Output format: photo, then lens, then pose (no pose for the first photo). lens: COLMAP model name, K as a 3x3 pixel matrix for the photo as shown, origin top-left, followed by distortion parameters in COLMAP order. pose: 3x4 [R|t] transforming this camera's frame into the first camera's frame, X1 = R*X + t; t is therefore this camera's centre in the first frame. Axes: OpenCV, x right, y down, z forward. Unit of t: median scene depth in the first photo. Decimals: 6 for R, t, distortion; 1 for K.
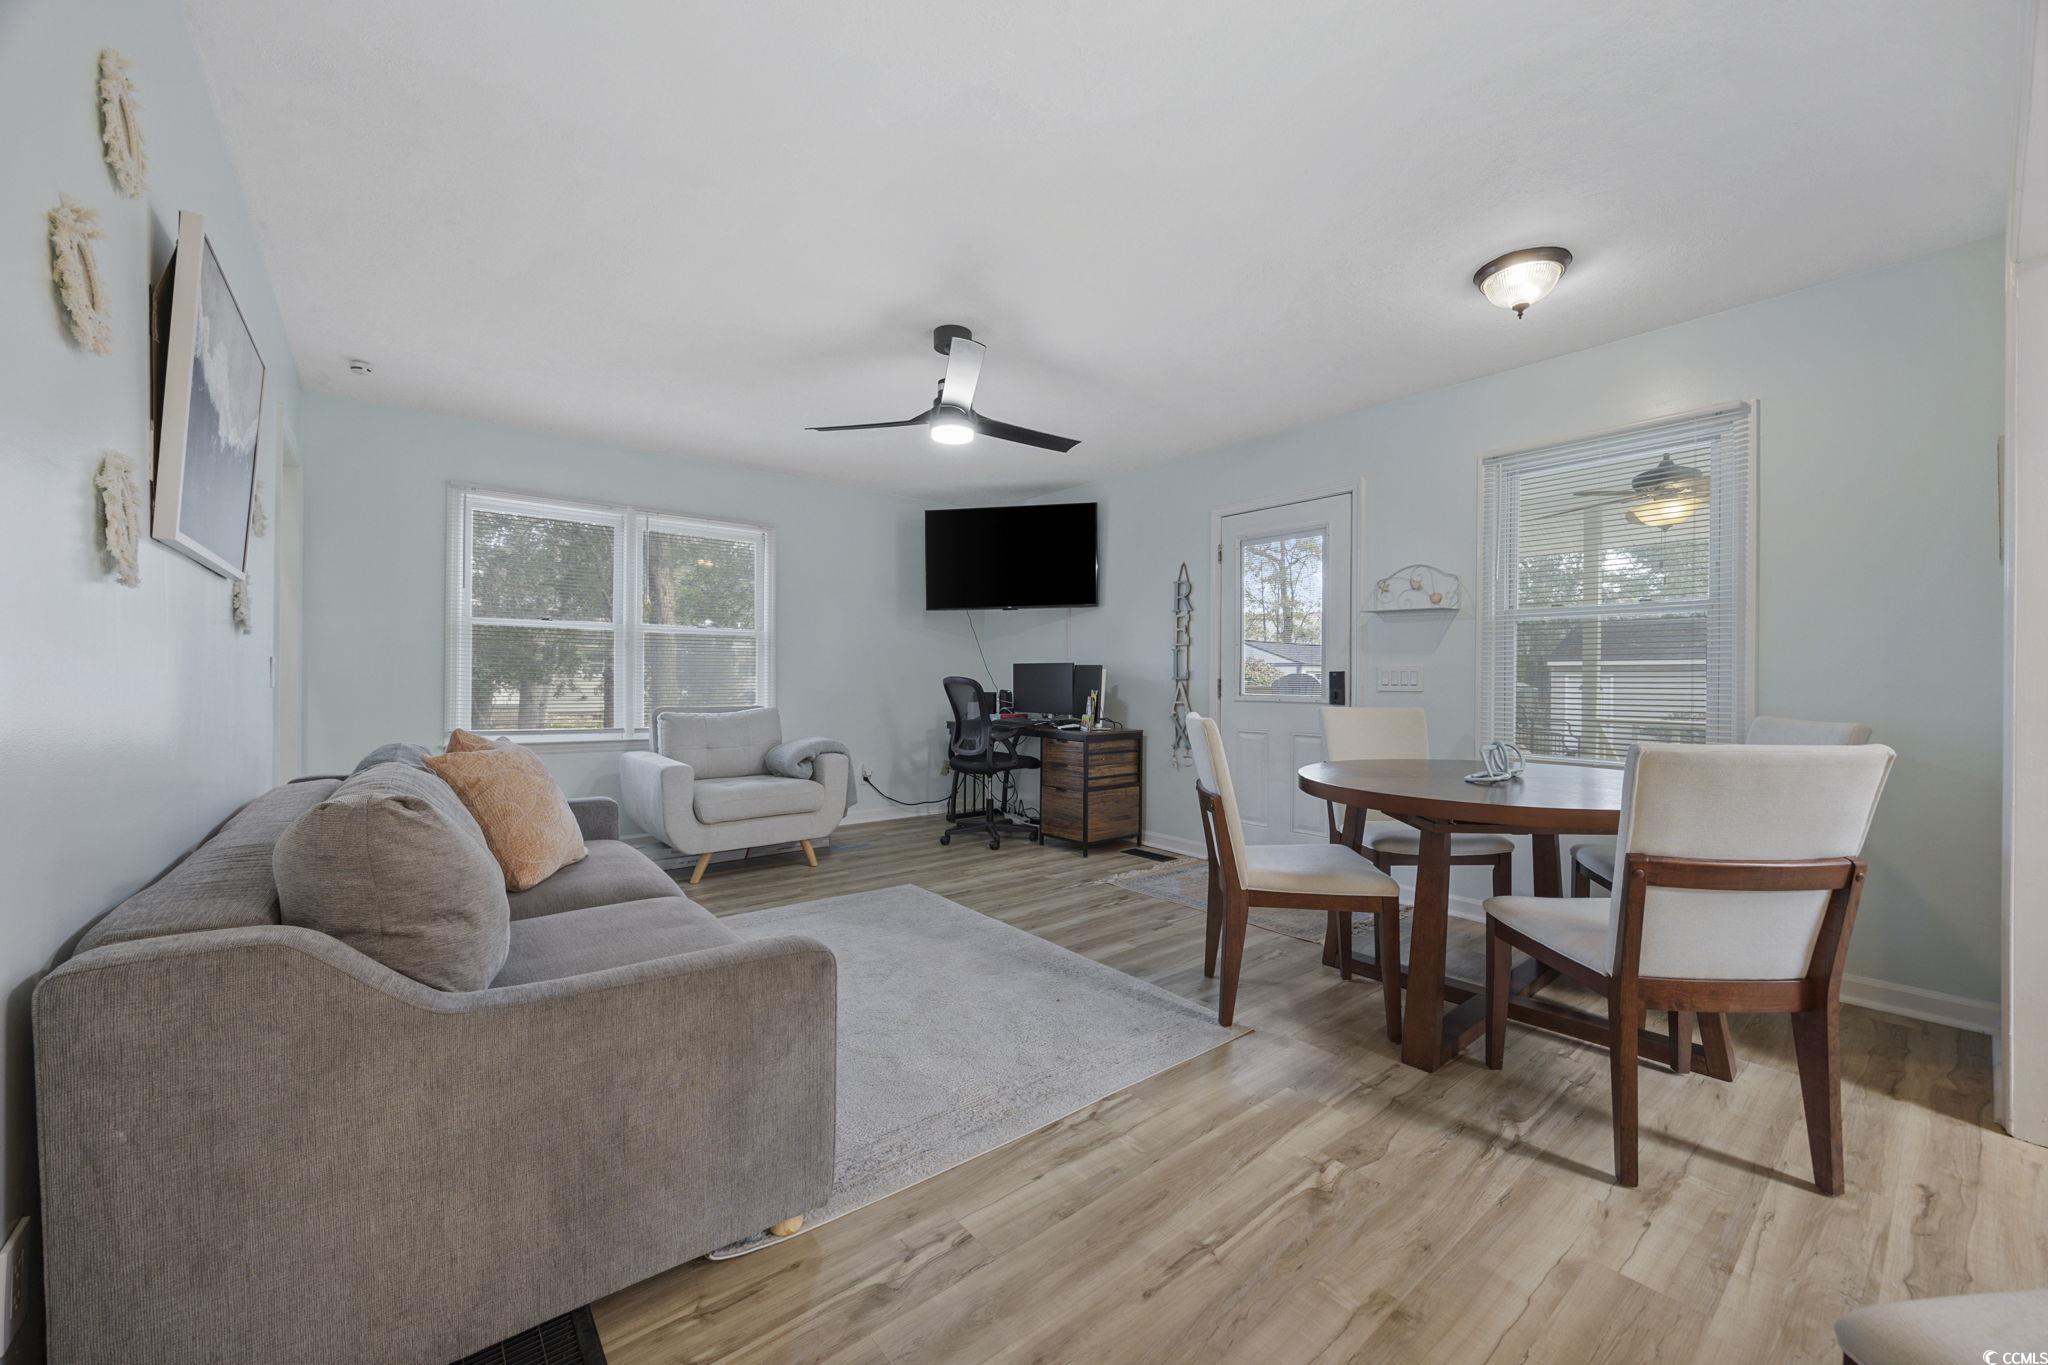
lens RADIAL K [[797.1, 0, 1026.7], [0, 797.1, 672.7], [0, 0, 1]] dist [0.004894, 0.000314]
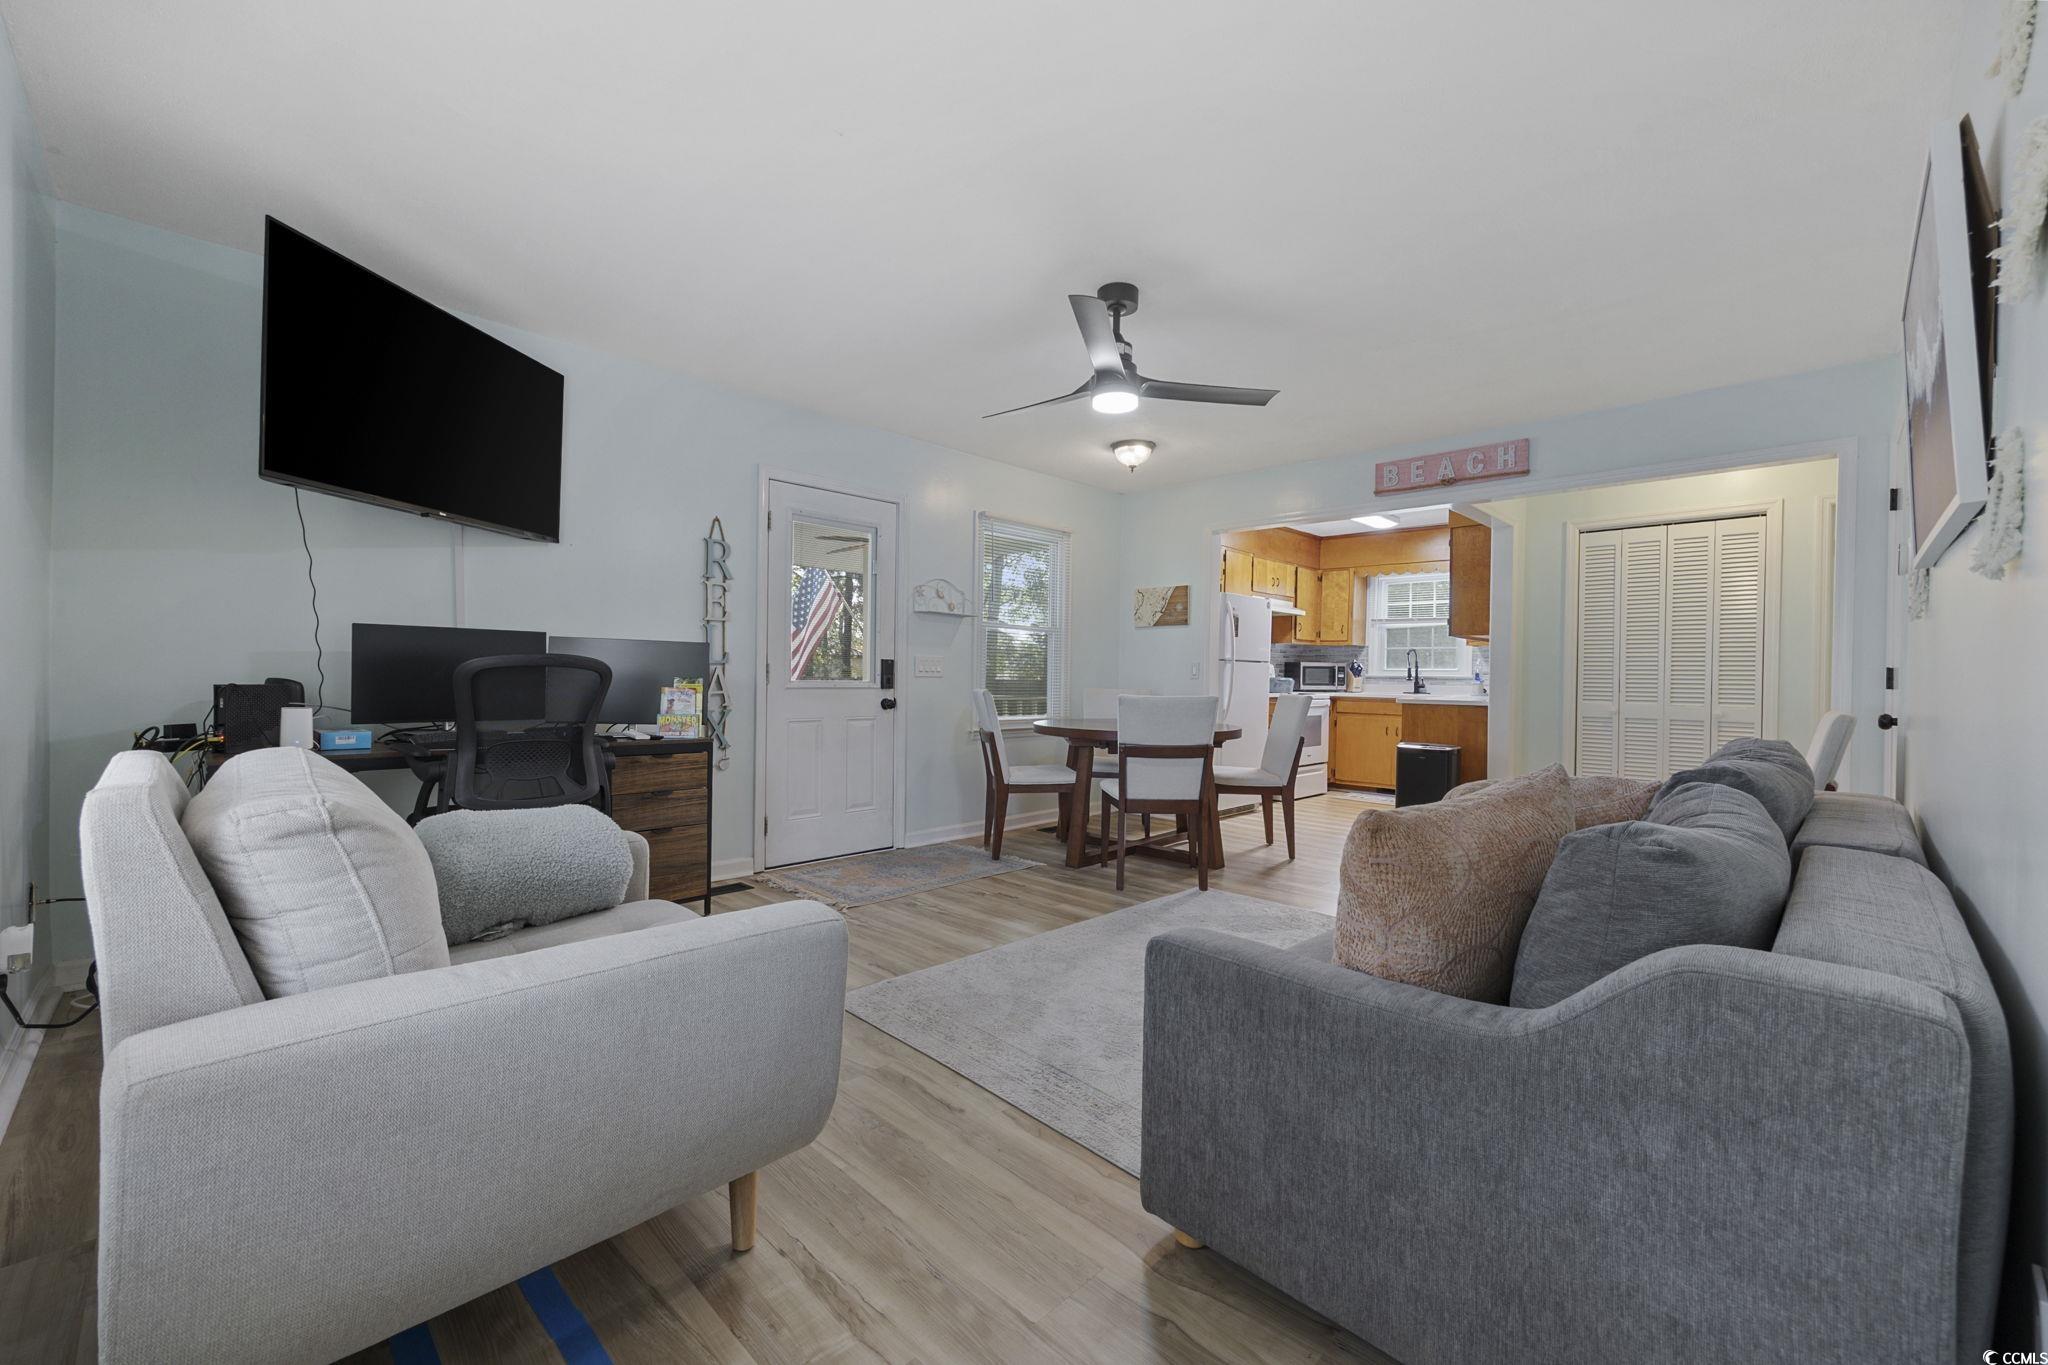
lens RADIAL K [[797.1, 0, 1013.9], [0, 797.1, 687.1], [0, 0, 1]] dist [0.004894, 0.000314]
pose [[-0.119167, -0.015091, 0.992759, -0.788351], [-0.015291, 0.999794, 0.013363, 0.020968], [-0.992756, -0.013588, -0.119374, 0.987456]]
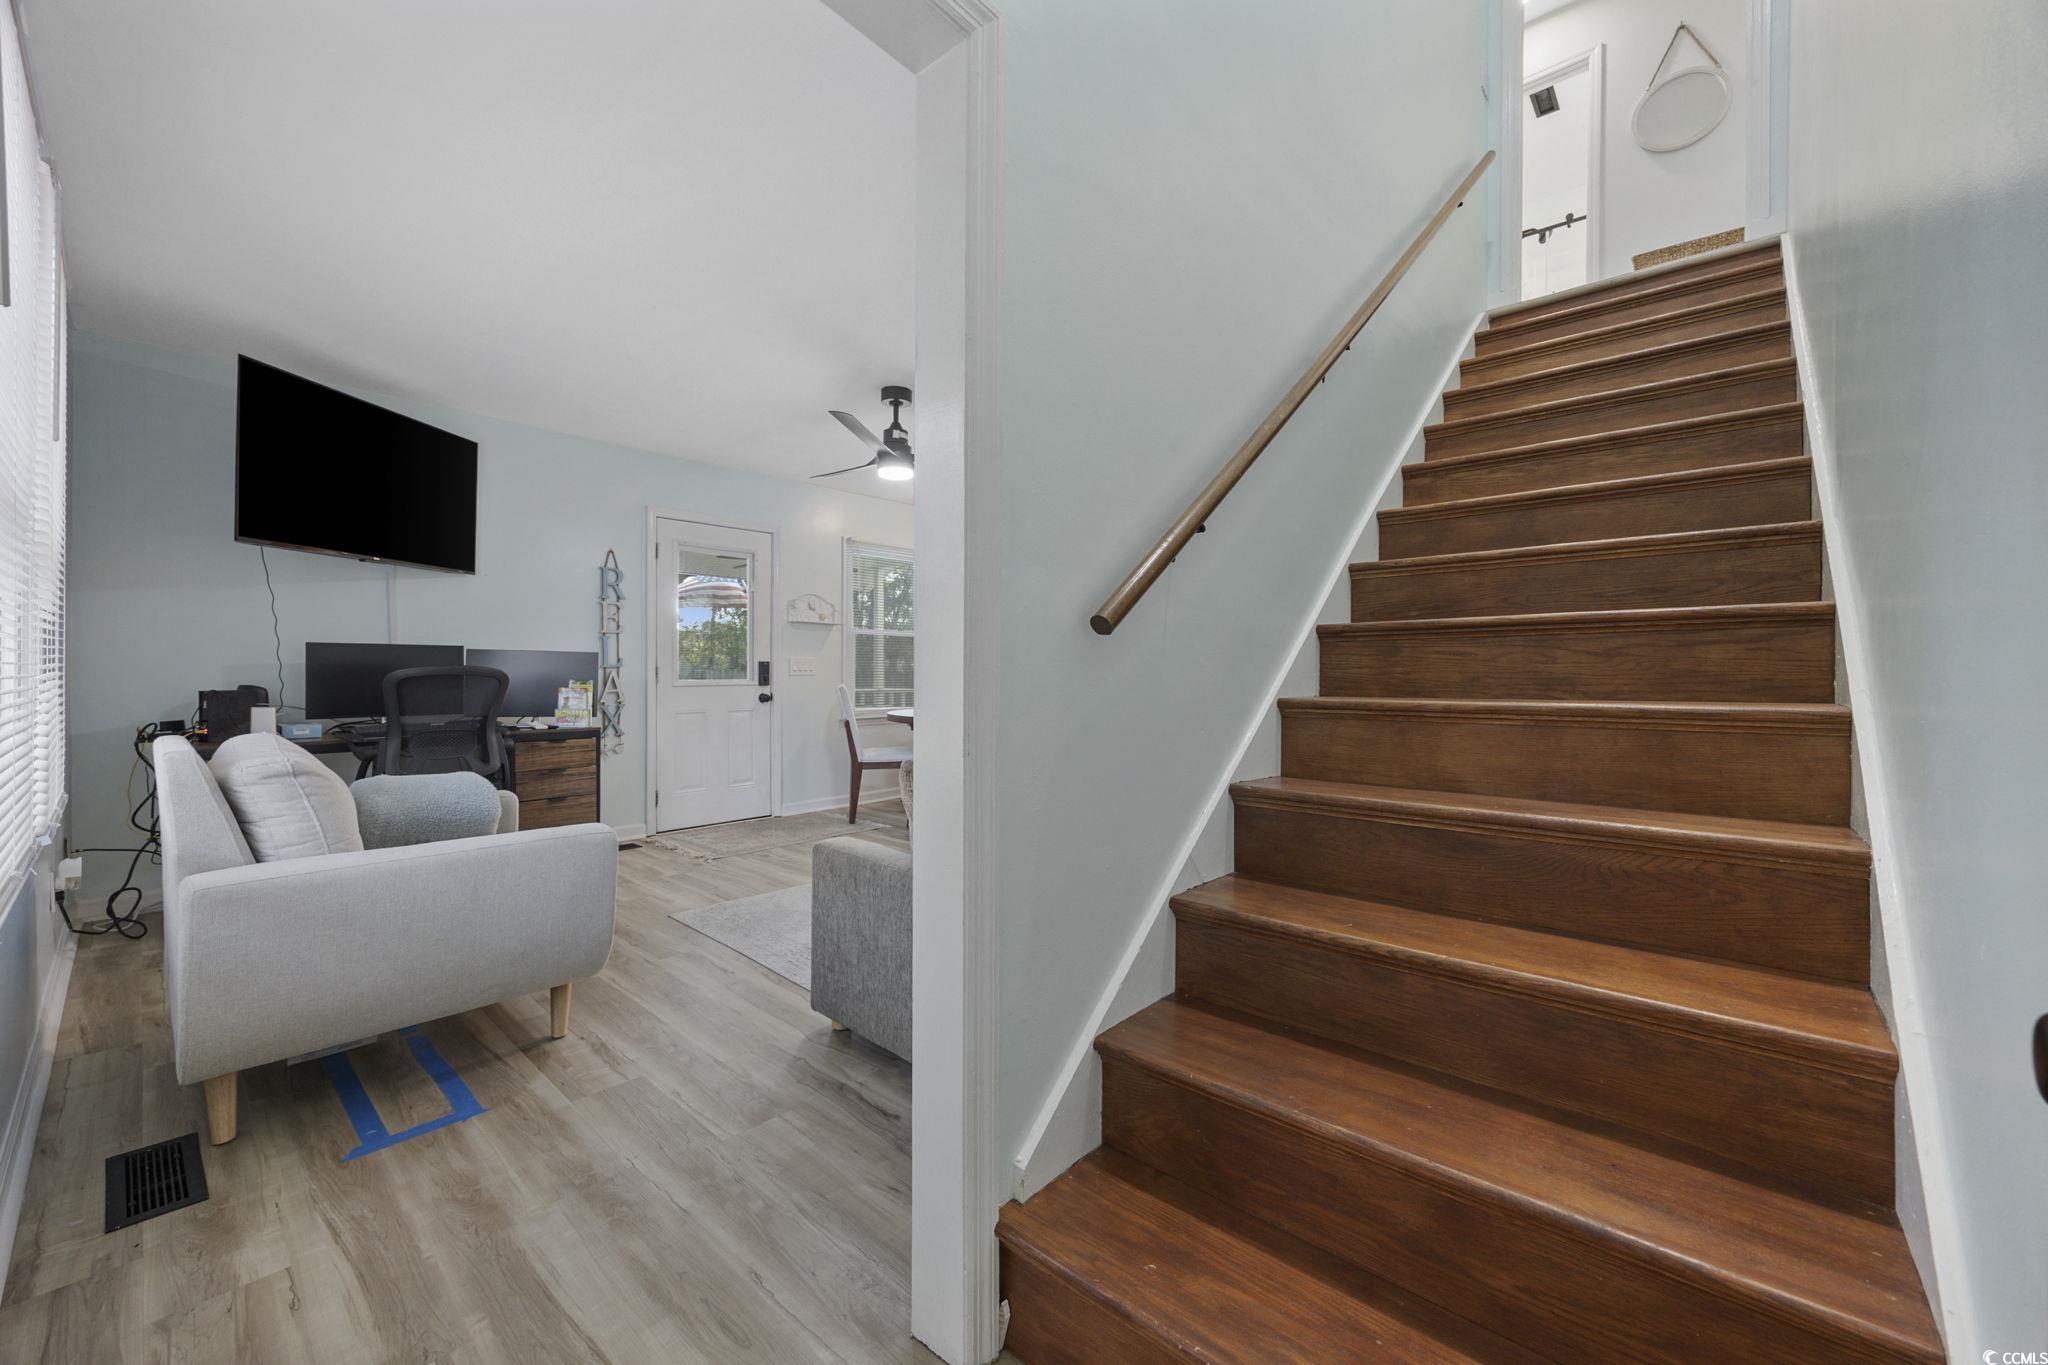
lens RADIAL K [[797.1, 0, 1032.6], [0, 797.1, 677.3], [0, 0, 1]] dist [0.004894, 0.000314]
pose [[-0.162419, -0.015849, 0.986595, -1.081551], [-0.006873, 0.999865, 0.014931, 0.002896], [-0.986698, -0.004356, -0.162506, 0.795481]]
